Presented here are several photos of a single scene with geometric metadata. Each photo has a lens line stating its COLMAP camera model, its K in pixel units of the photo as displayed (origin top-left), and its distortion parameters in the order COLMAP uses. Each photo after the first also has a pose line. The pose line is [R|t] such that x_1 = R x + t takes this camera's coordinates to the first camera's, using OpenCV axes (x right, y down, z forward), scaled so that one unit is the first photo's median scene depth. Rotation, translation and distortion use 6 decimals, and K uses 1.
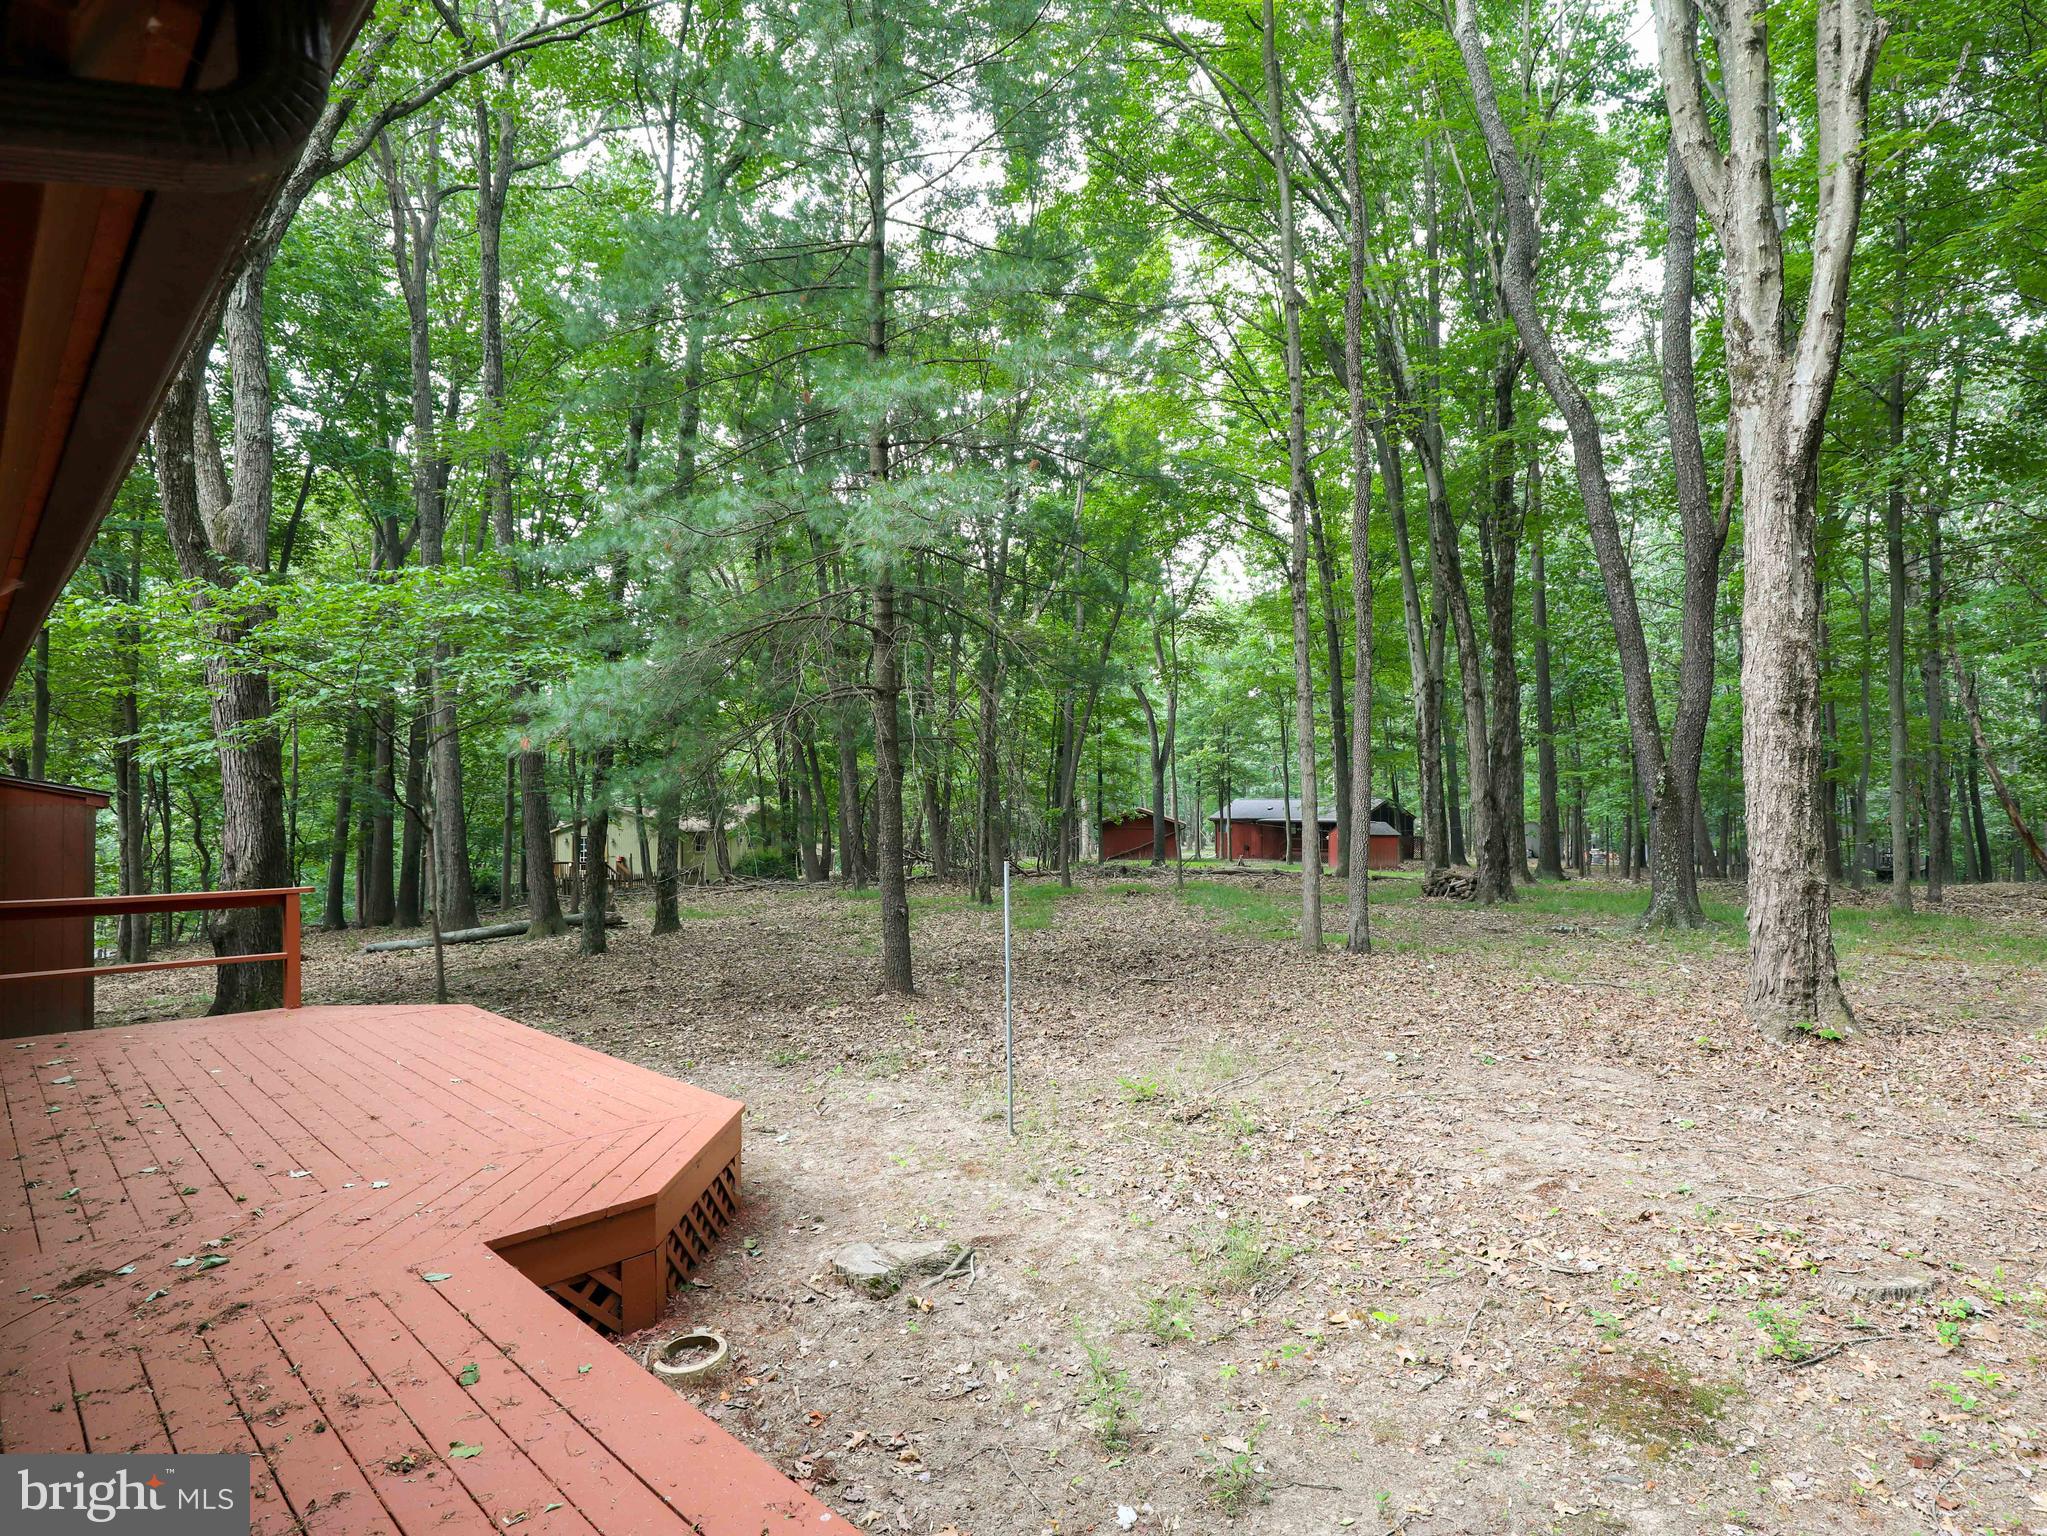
lens RADIAL K [[1065.6, 0, 1020.9], [0, 1065.6, 755.6], [0, 0, 1]] dist [-0.014297, -0.000996]
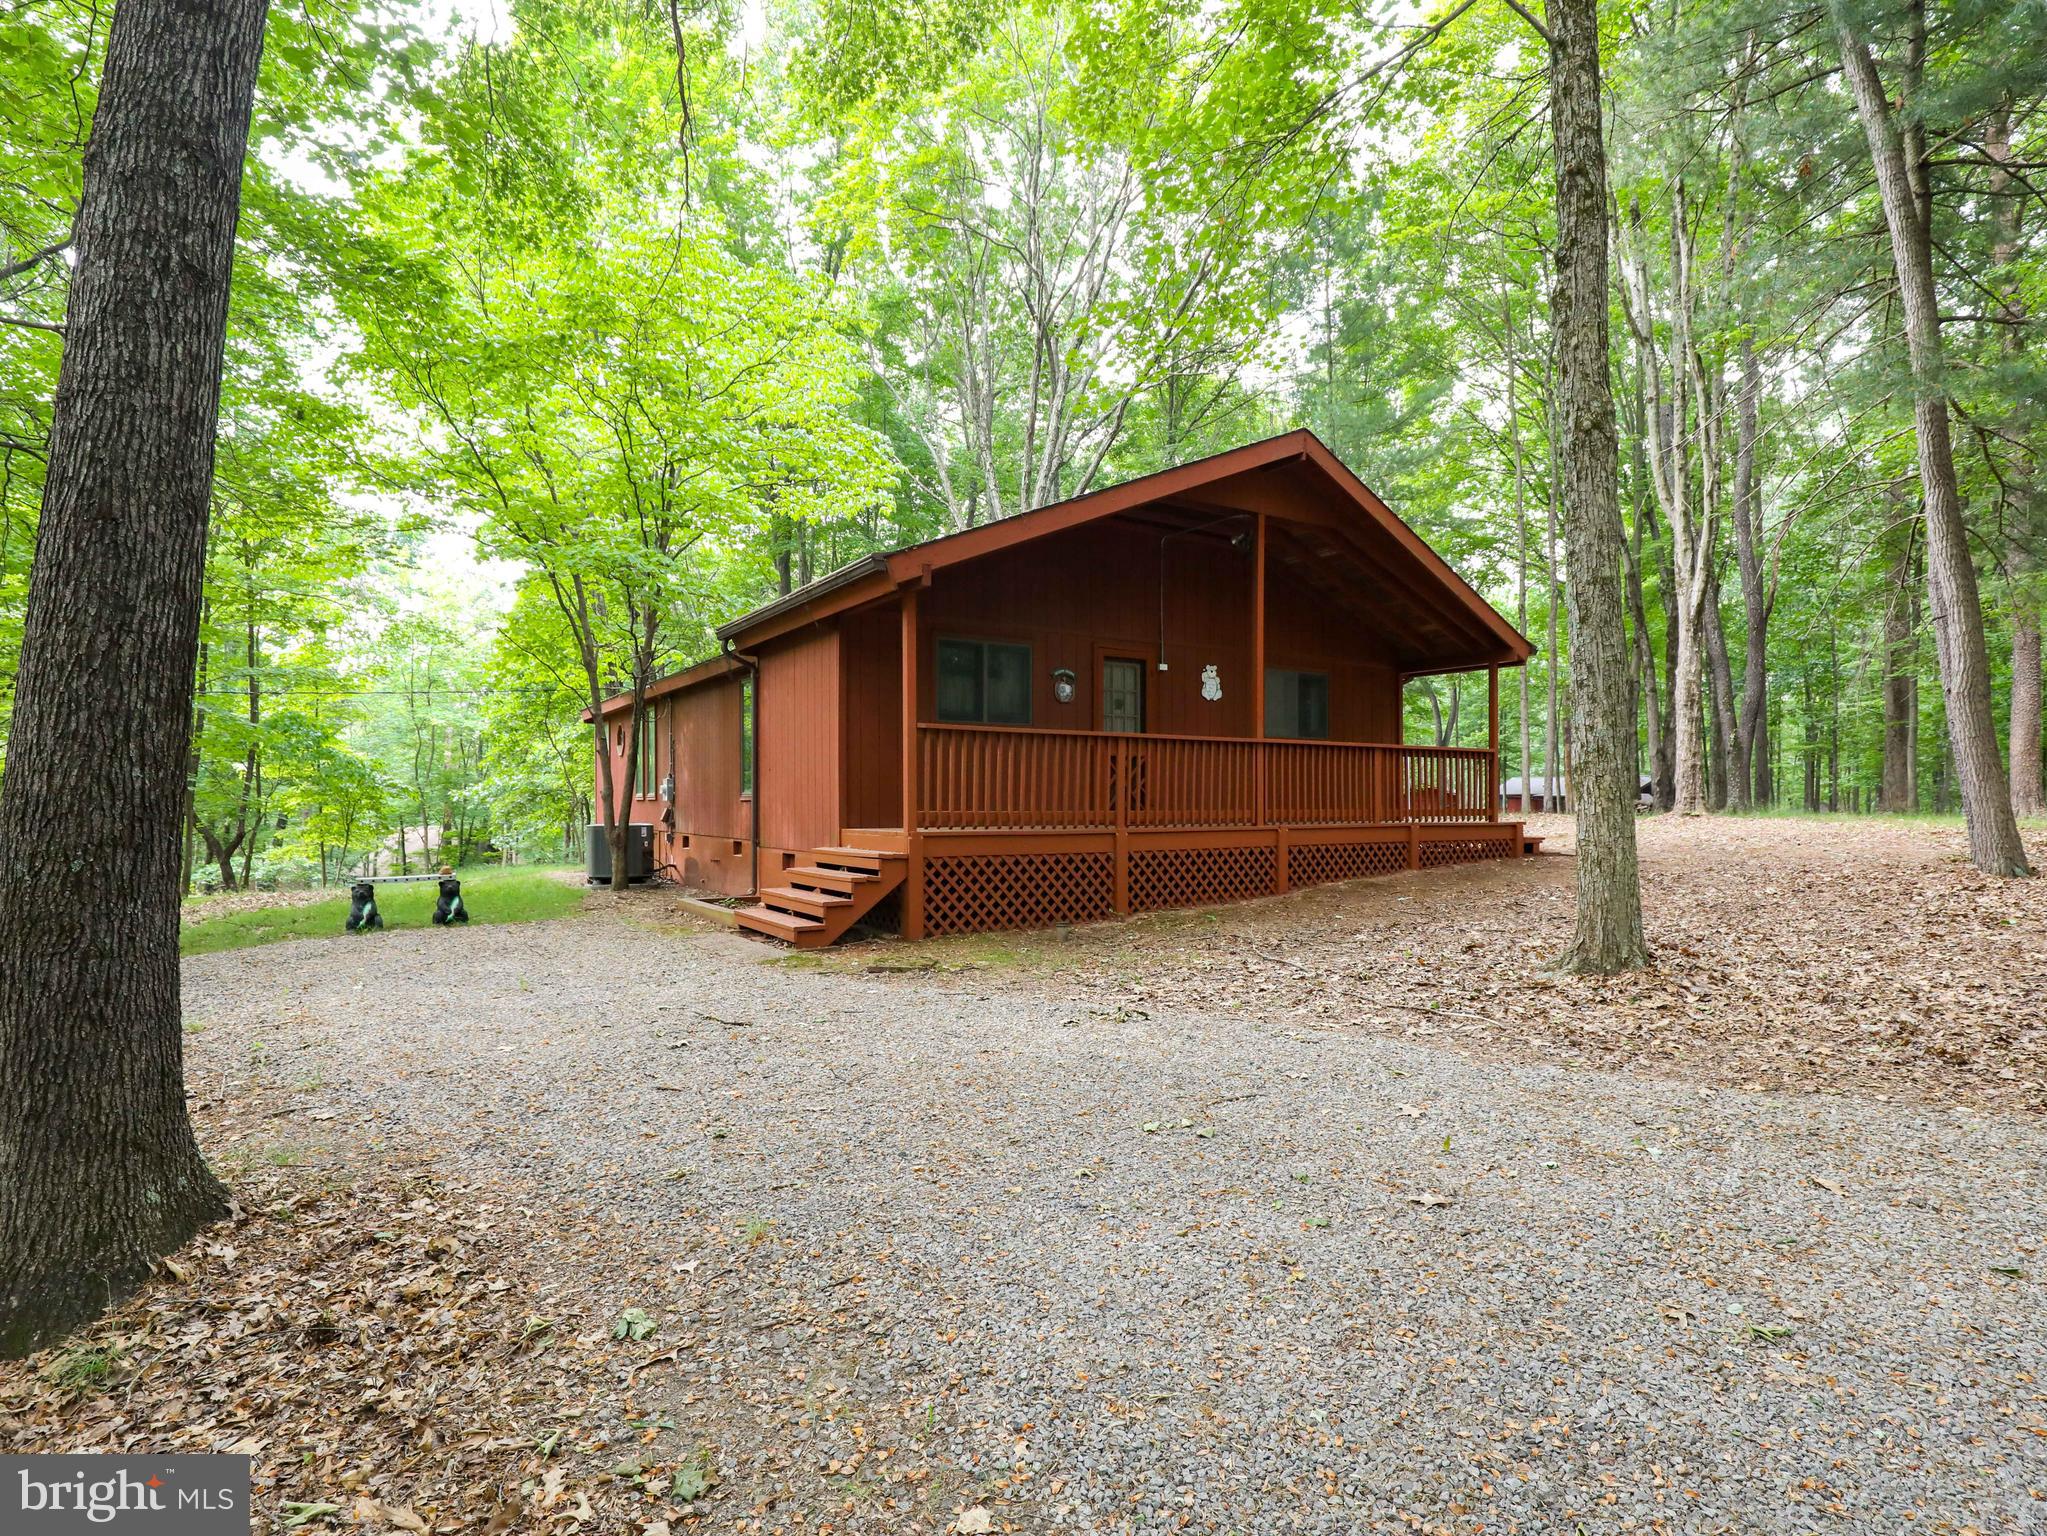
lens RADIAL K [[1065.6, 0, 1029.9], [0, 1065.6, 789.3], [0, 0, 1]] dist [-0.014297, -0.000996]
pose [[0.974864, 0.008415, -0.222641, -0.371167], [0.001095, 0.999093, 0.042559, 0.062493], [0.222797, -0.041733, 0.973971, -2.188462]]
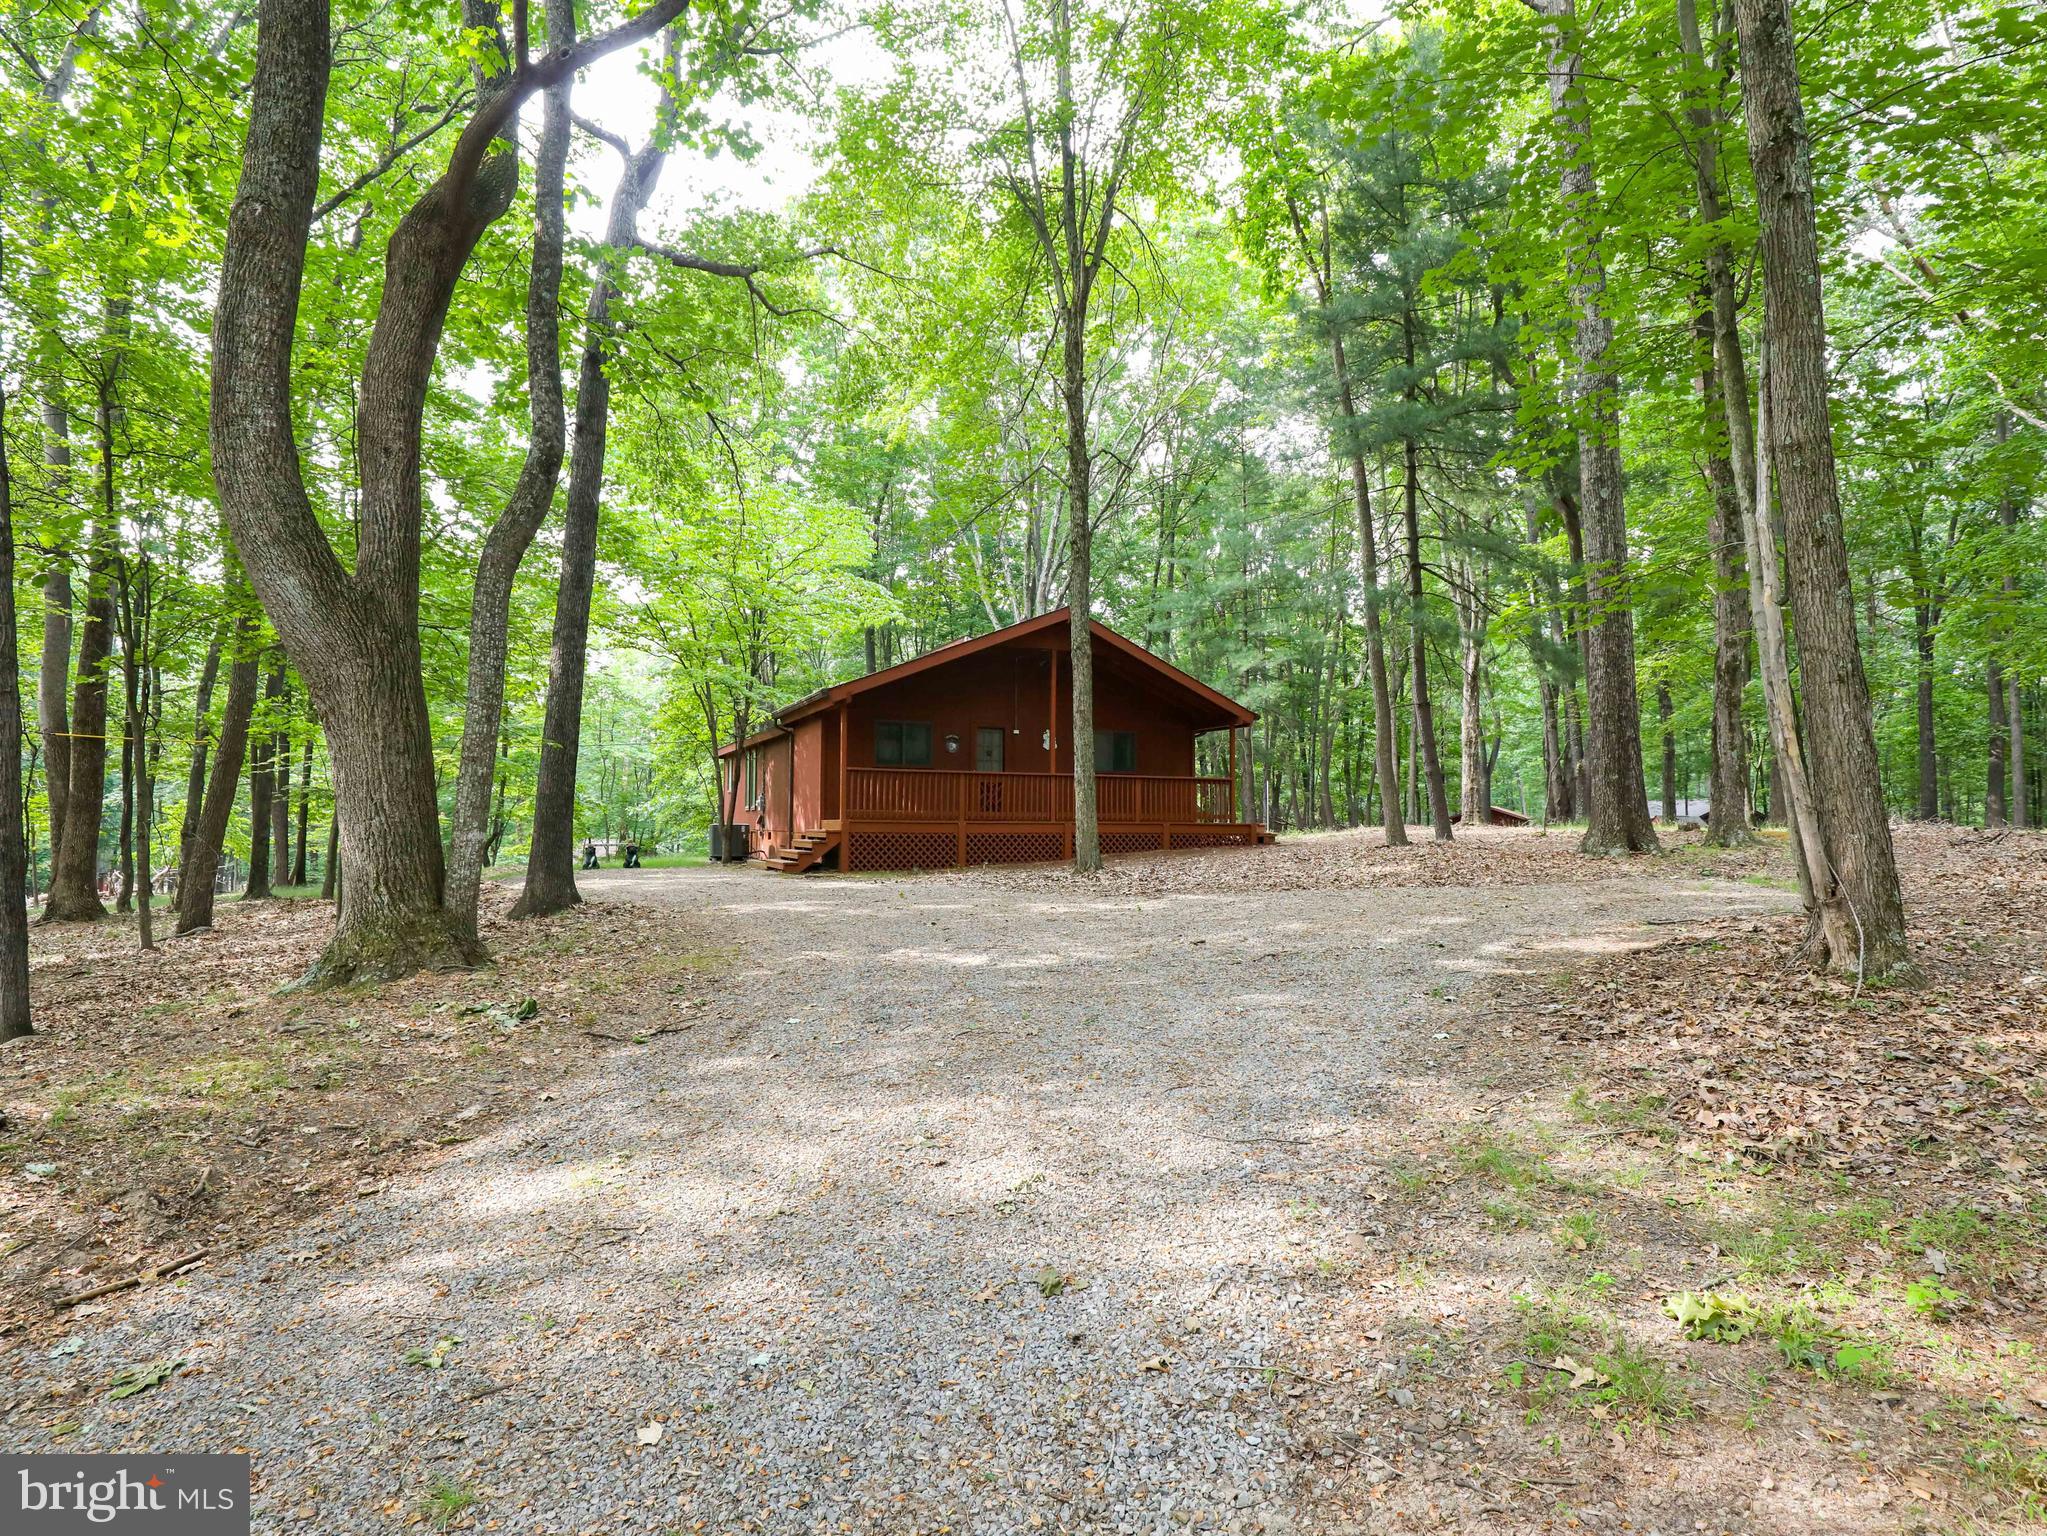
lens RADIAL K [[1065.6, 0, 1023.2], [0, 1065.6, 766.1], [0, 0, 1]] dist [-0.014297, -0.000996]
pose [[0.934121, -0.003436, -0.356941, 0.504291], [0.003319, 0.999994, -0.000941, 0.039563], [0.356942, -0.000306, 0.934127, -3.215606]]
